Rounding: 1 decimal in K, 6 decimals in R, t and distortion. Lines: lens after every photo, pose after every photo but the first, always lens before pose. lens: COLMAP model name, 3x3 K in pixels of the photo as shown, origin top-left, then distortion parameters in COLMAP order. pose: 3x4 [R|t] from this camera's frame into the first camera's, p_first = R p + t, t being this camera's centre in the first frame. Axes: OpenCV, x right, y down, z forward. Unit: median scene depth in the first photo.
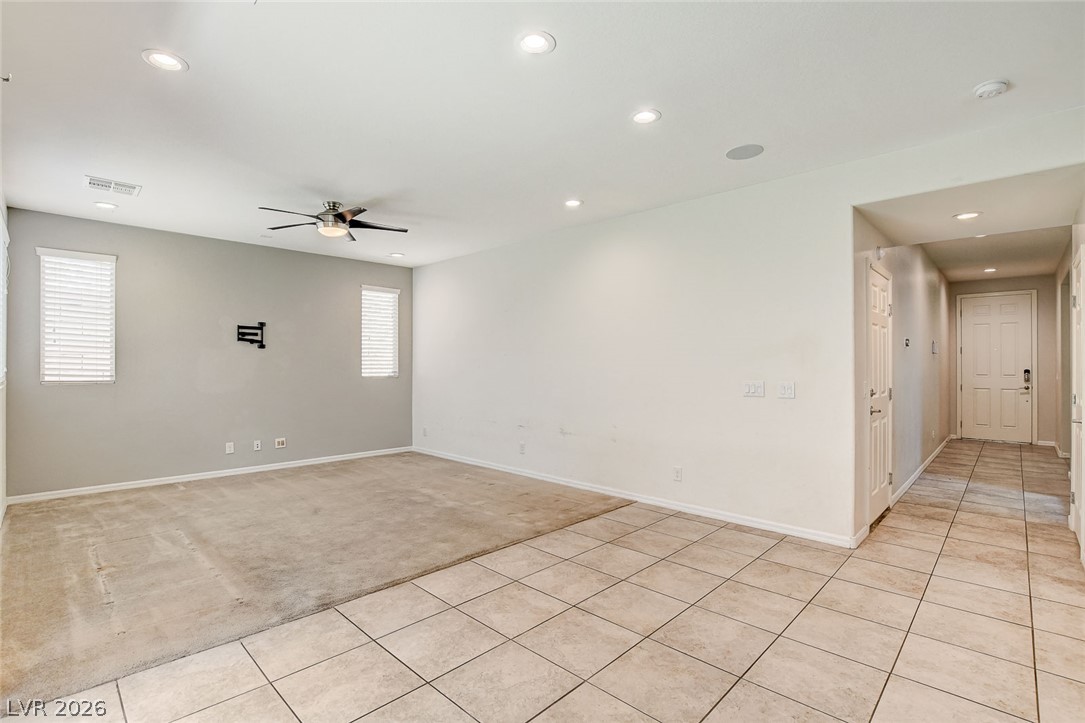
lens RADIAL K [[500.5, 0, 542.5], [0, 500.5, 361.5], [0, 0, 1]] dist [-0.026830, 0.000352]
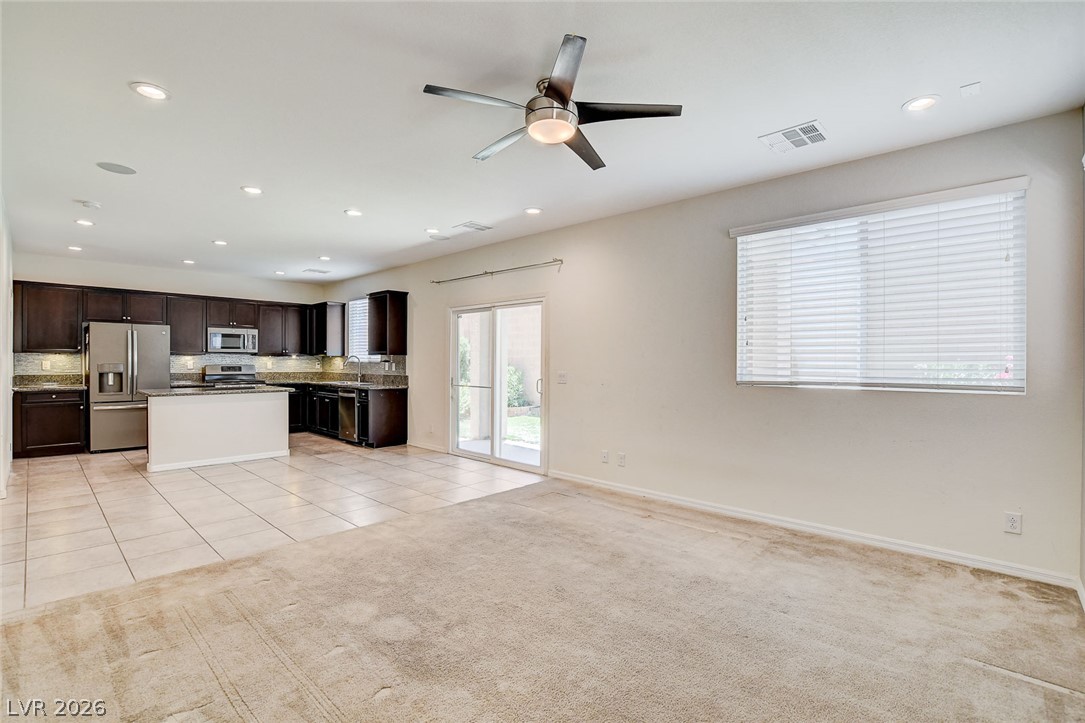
lens RADIAL K [[496.9, 0, 539.3], [0, 496.9, 363.3], [0, 0, 1]] dist [-0.022753, 0.000535]
pose [[-0.999950, -0.005109, -0.008566, -0.391696], [-0.005102, 0.999987, -0.000799, 0.009504], [0.008570, -0.000755, -0.999963, 1.526138]]
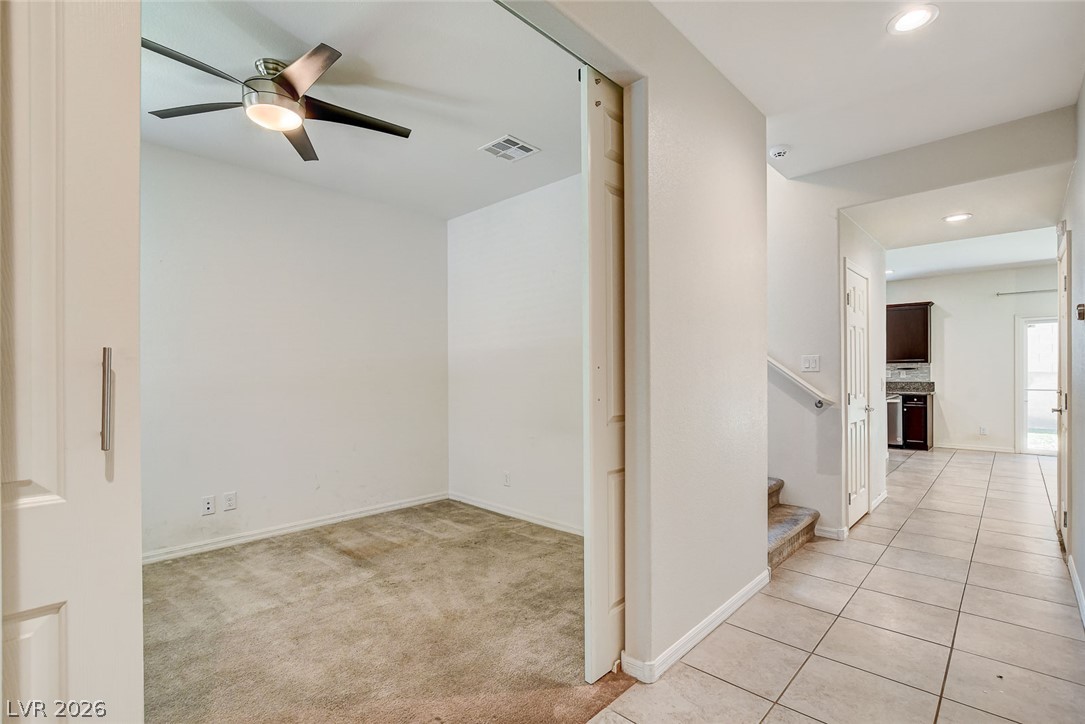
lens RADIAL K [[498.9, 0, 540.6], [0, 498.9, 371.1], [0, 0, 1]] dist [-0.018352, -0.000061]
pose [[-0.999993, 0.003757, -0.000307, 1.374666], [0.003760, 0.999957, -0.008430, 0.021914], [0.000276, -0.008431, -0.999964, 1.604485]]
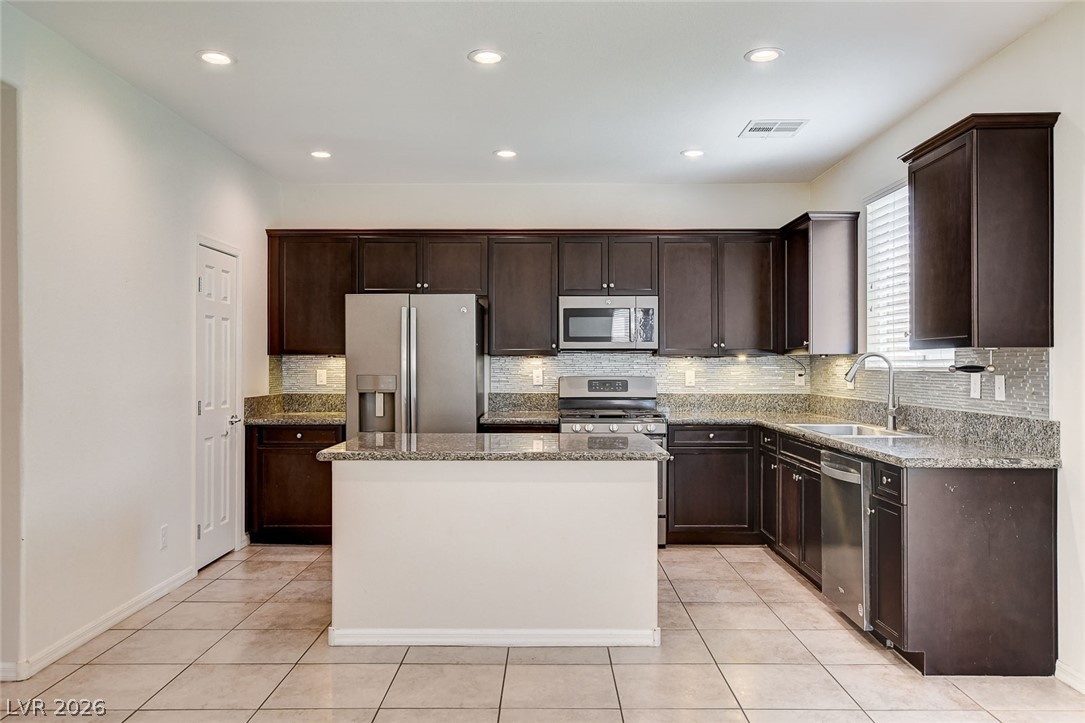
lens RADIAL K [[811.2, 0, 542.5], [0, 811.2, 361.5], [0, 0, 1]] dist [0.009508, 0.005048]
pose [[-0.691276, 0.002845, 0.722585, -0.183283], [-0.002869, 0.999974, -0.006681, 0.003382], [-0.722585, -0.006691, -0.691249, 0.731893]]
